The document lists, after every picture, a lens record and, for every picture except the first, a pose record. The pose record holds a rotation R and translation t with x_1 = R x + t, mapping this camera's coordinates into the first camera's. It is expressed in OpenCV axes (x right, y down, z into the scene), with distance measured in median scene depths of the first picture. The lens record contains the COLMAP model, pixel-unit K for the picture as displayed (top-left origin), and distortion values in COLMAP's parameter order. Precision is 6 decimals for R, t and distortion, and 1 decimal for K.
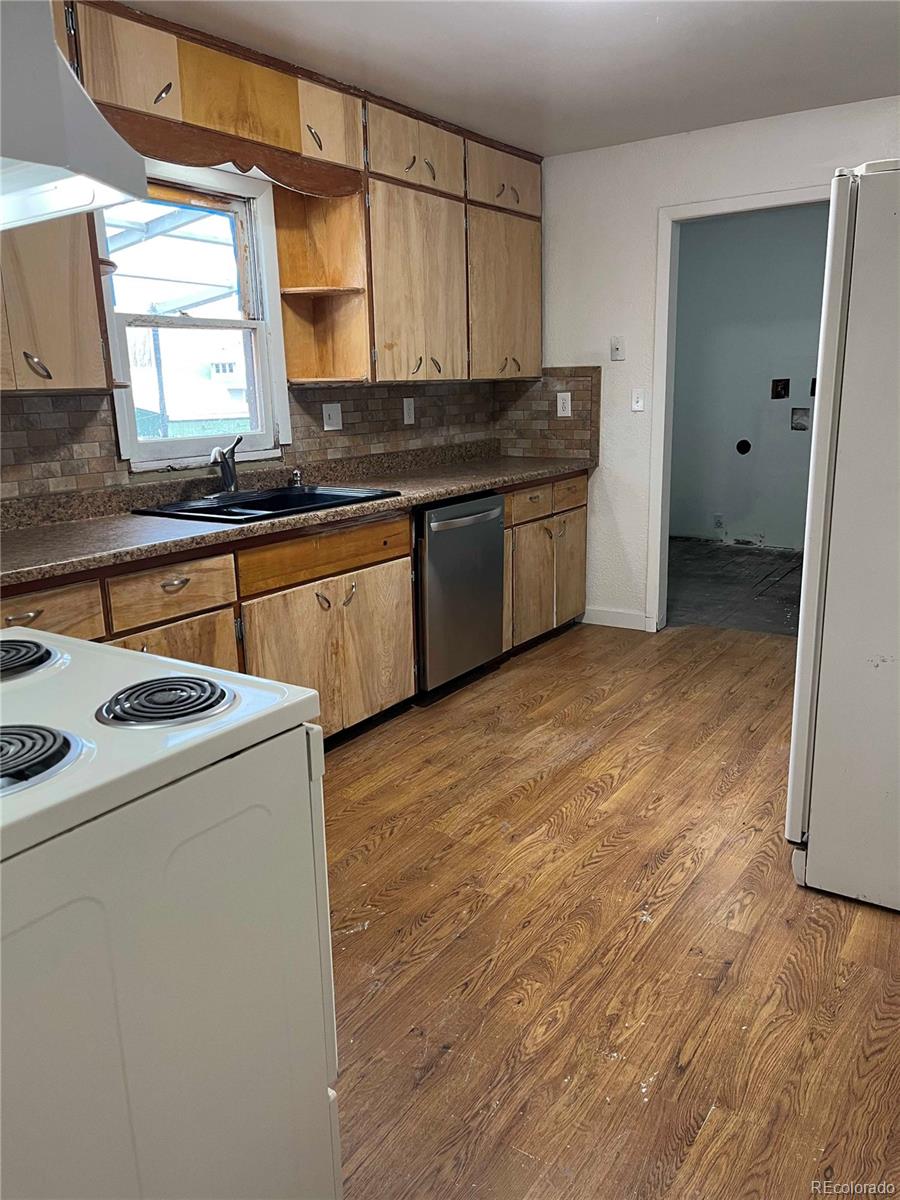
lens RADIAL K [[896.3, 0, 450.2], [0, 896.3, 594.7], [0, 0, 1]] dist [0.116854, -0.164589]
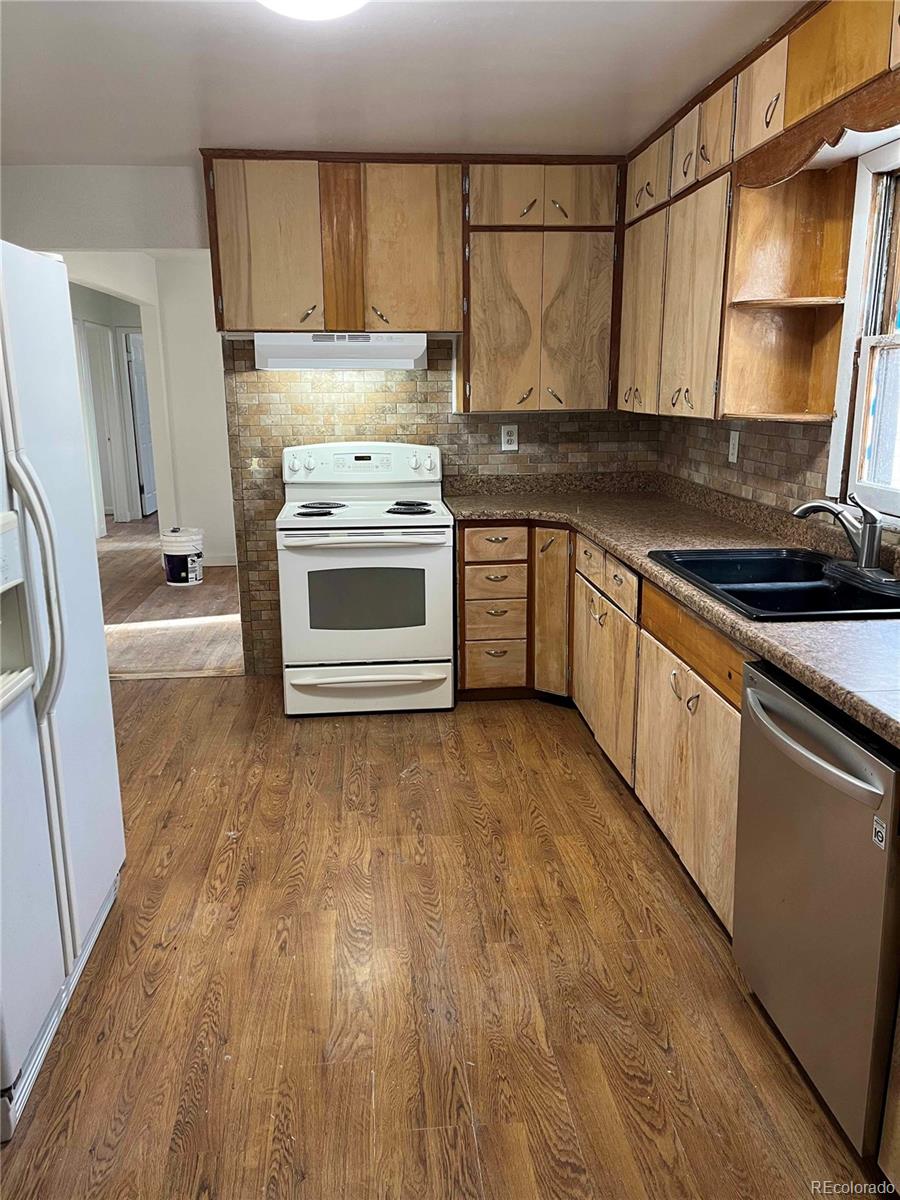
lens RADIAL K [[896.3, 0, 450.2], [0, 896.3, 594.7], [0, 0, 1]] dist [0.116854, -0.164589]
pose [[-0.766051, 0.173779, -0.618843, 0.598903], [-0.125808, 0.903604, 0.409478, -0.441135], [0.630347, 0.391536, -0.670344, 1.606626]]
